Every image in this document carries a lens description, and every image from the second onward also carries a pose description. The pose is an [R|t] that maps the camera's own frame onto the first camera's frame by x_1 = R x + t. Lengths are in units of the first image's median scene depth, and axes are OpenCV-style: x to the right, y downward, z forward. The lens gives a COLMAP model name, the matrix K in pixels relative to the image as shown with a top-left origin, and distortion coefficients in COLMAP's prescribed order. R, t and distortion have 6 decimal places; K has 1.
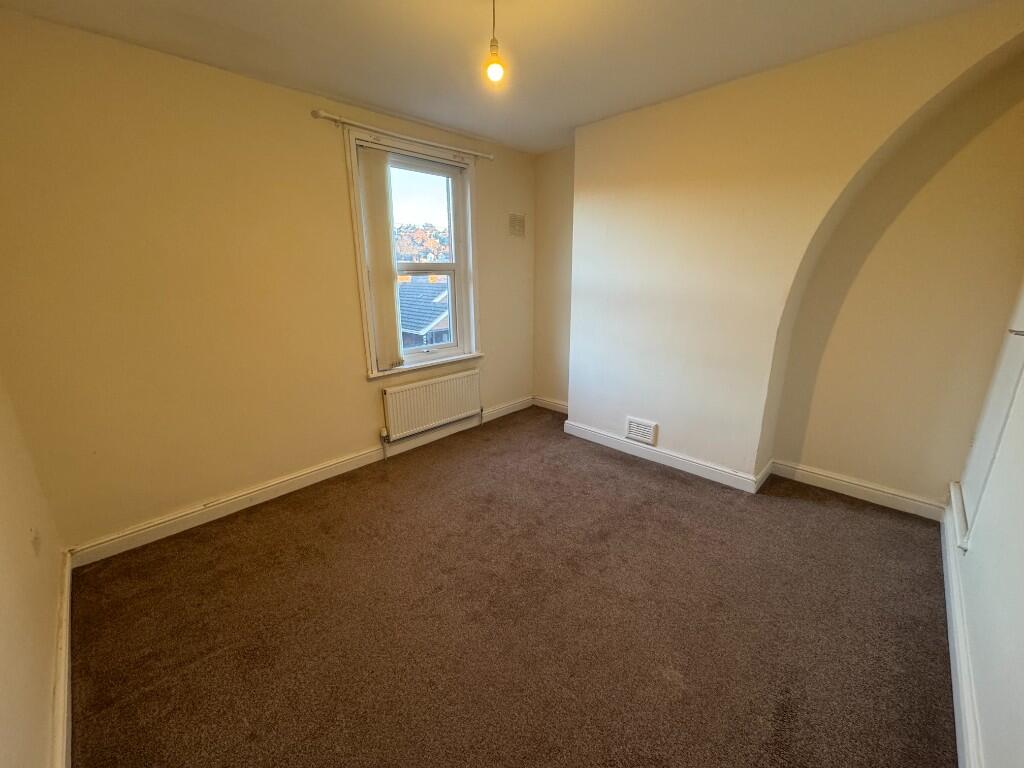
lens RADIAL K [[406.7, 0, 512.0], [0, 406.7, 384.0], [0, 0, 1]] dist [-0.003457, 0.000111]
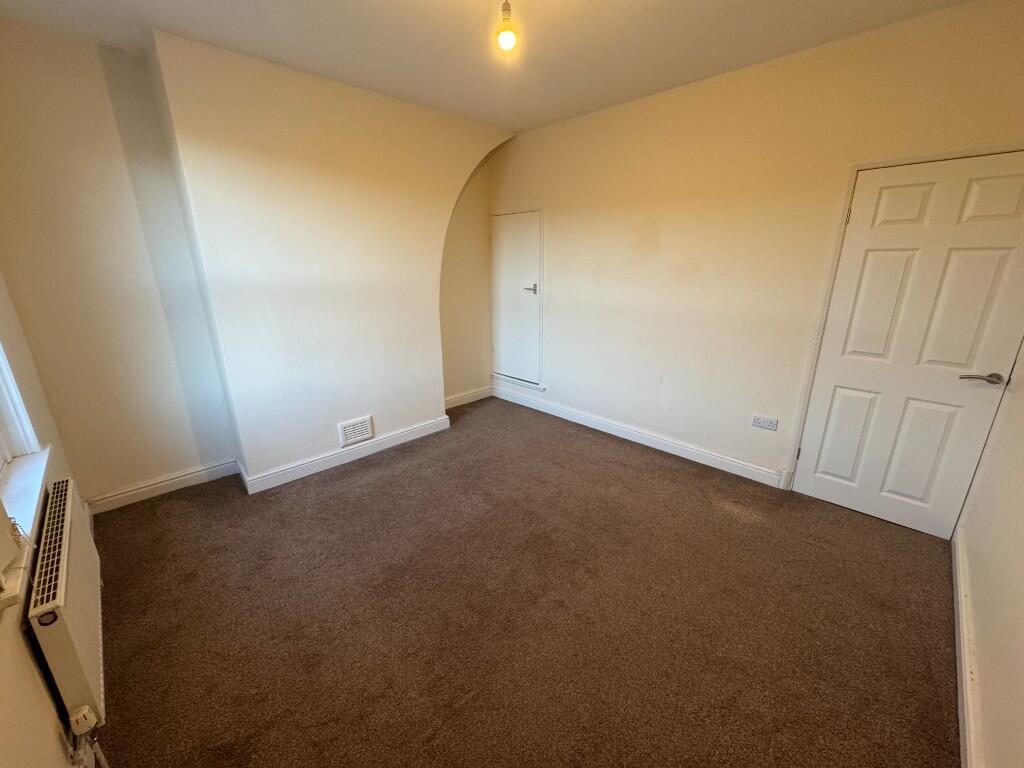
lens RADIAL K [[406.7, 0, 512.0], [0, 406.7, 384.0], [0, 0, 1]] dist [-0.003457, 0.000111]
pose [[0.015369, -0.280024, 0.959870, -0.591725], [0.270316, 0.925400, 0.265640, -0.149048], [-0.962649, 0.255386, 0.089918, 0.569395]]
